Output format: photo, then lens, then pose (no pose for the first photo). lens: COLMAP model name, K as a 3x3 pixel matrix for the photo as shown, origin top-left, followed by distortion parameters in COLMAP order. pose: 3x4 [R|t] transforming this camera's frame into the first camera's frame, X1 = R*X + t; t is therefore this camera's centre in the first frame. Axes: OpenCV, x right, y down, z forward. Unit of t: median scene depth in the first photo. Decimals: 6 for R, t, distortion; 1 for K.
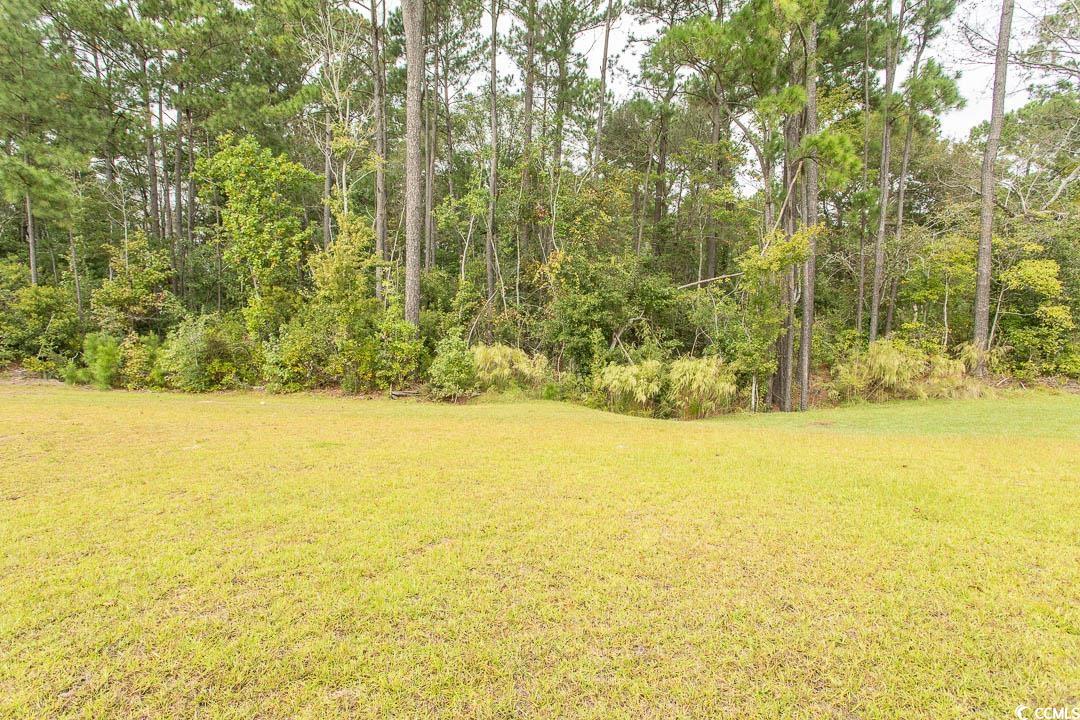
lens RADIAL K [[530.6, 0, 537.5], [0, 530.6, 354.7], [0, 0, 1]] dist [-0.014743, 0.008730]
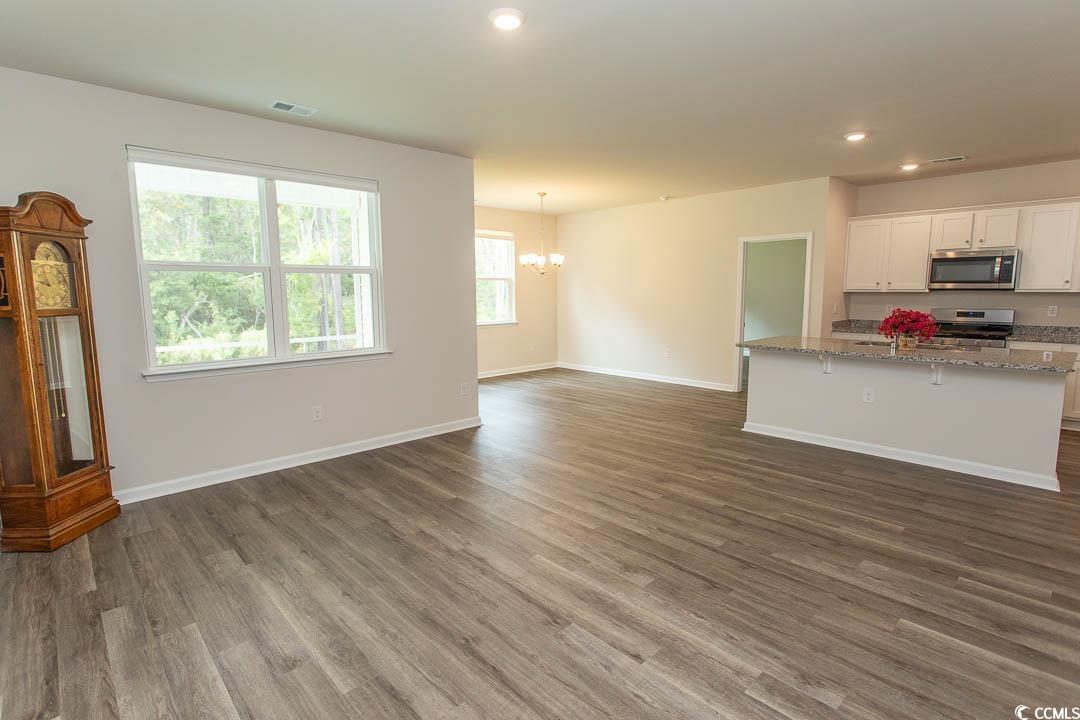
lens RADIAL K [[530.6, 0, 537.5], [0, 530.6, 354.7], [0, 0, 1]] dist [-0.014743, 0.008730]
pose [[0.710144, -0.097596, 0.697259, -0.129107], [0.069135, 0.995226, 0.068890, 0.022762], [-0.700654, -0.000717, 0.713501, -0.418266]]
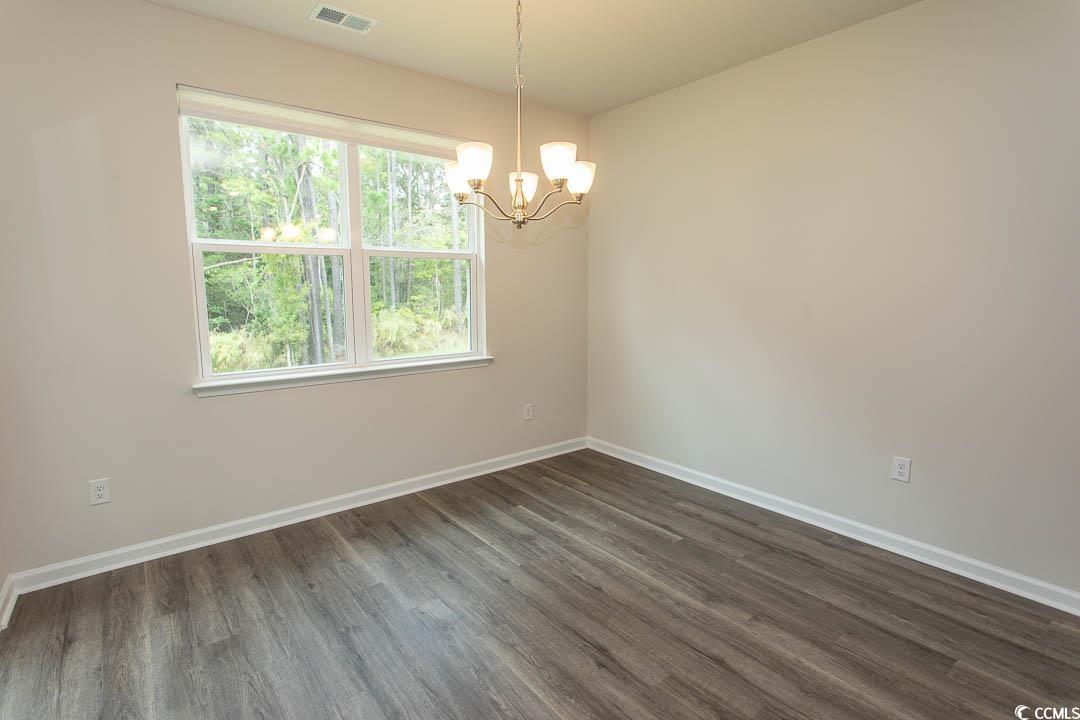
lens RADIAL K [[530.6, 0, 537.5], [0, 530.6, 354.7], [0, 0, 1]] dist [-0.014743, 0.008730]
pose [[0.768493, -0.094670, 0.632816, 0.080073], [0.062564, 0.995373, 0.072930, 0.010277], [-0.636792, -0.016454, 0.770860, -0.232722]]
